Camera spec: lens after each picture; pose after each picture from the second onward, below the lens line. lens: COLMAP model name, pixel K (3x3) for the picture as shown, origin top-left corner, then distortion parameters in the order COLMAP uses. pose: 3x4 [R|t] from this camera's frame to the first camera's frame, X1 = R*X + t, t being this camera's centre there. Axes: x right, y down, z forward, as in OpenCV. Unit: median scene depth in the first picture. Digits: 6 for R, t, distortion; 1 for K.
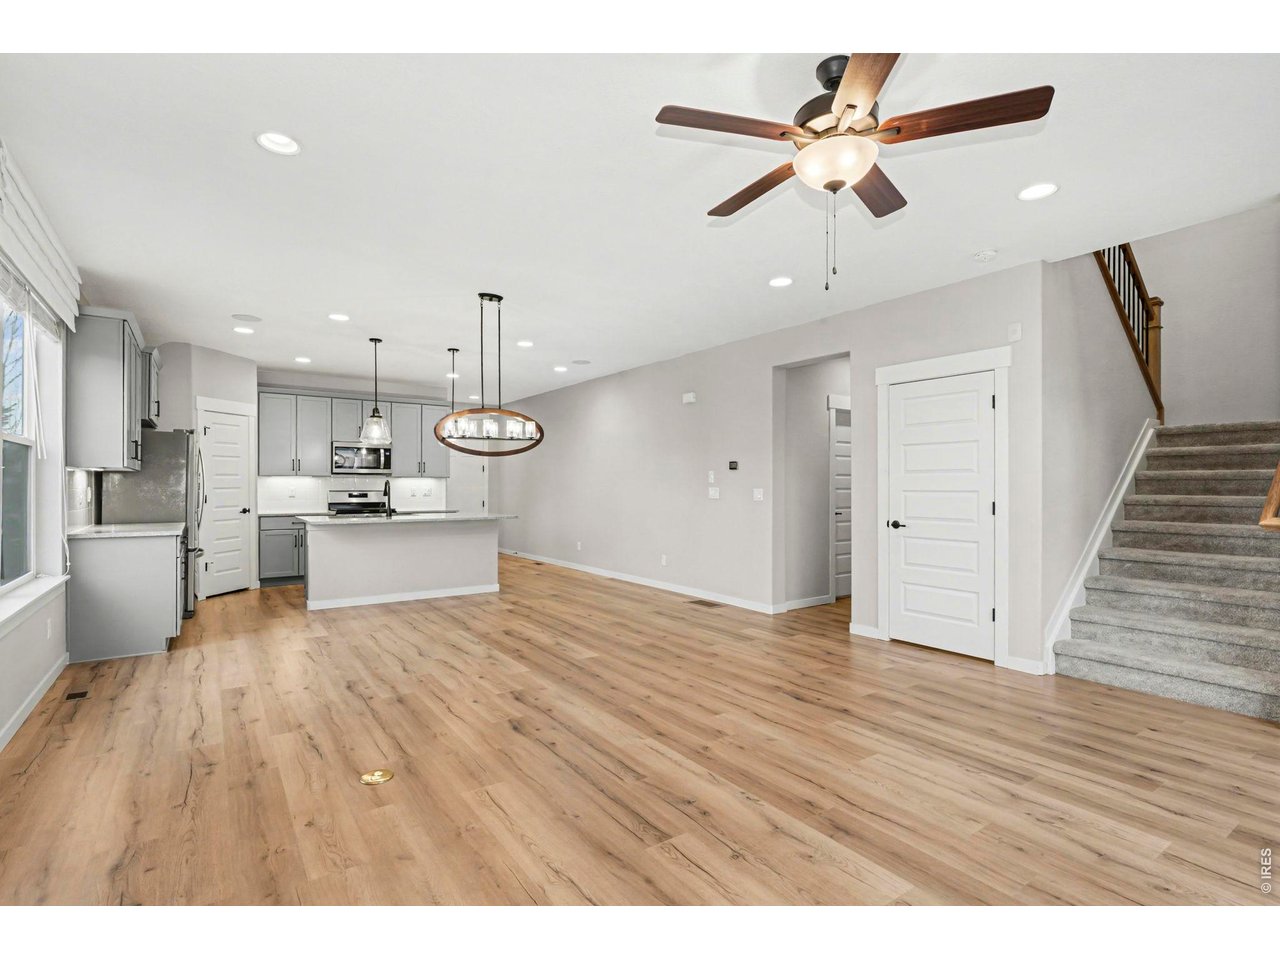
lens RADIAL K [[616.8, 0, 634.3], [0, 616.8, 485.9], [0, 0, 1]] dist [0.003129, 0.000350]
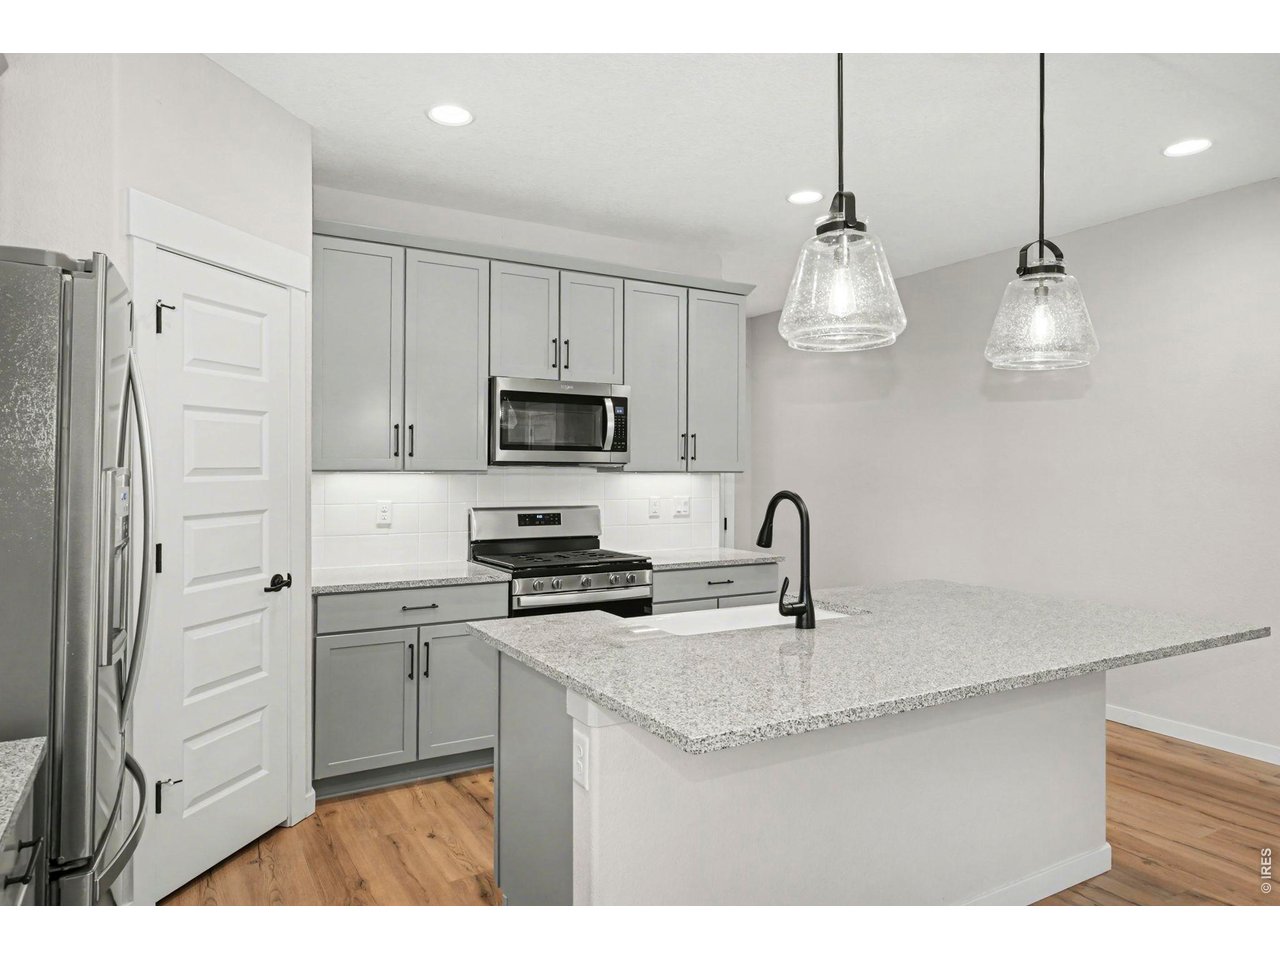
lens RADIAL K [[807.7, 0, 643.9], [0, 807.7, 468.1], [0, 0, 1]] dist [0.010368, 0.000004]
pose [[0.997030, 0.002190, -0.076984, -0.467679], [-0.002560, 0.999986, -0.004712, -0.019645], [0.076972, 0.004895, 0.997021, 0.681691]]
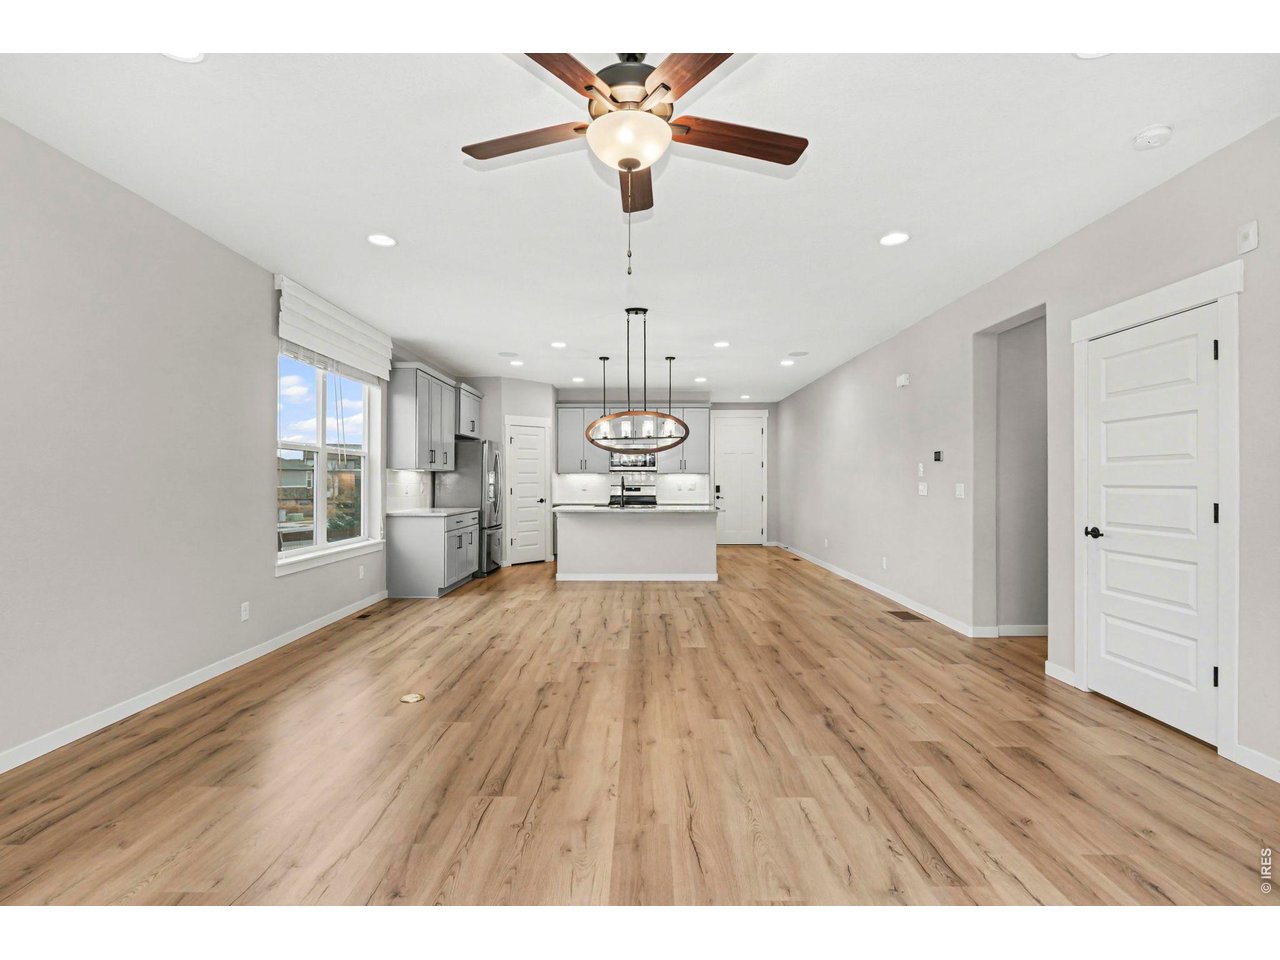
lens RADIAL K [[606.4, 0, 640.0], [0, 606.4, 480.0], [0, 0, 1]] dist [0.000547, -0.000232]
pose [[0.818357, -0.003012, -0.574703, 0.308904], [0.001521, 0.999994, -0.003076, 0.001641], [0.574708, 0.001643, 0.818357, 0.085972]]
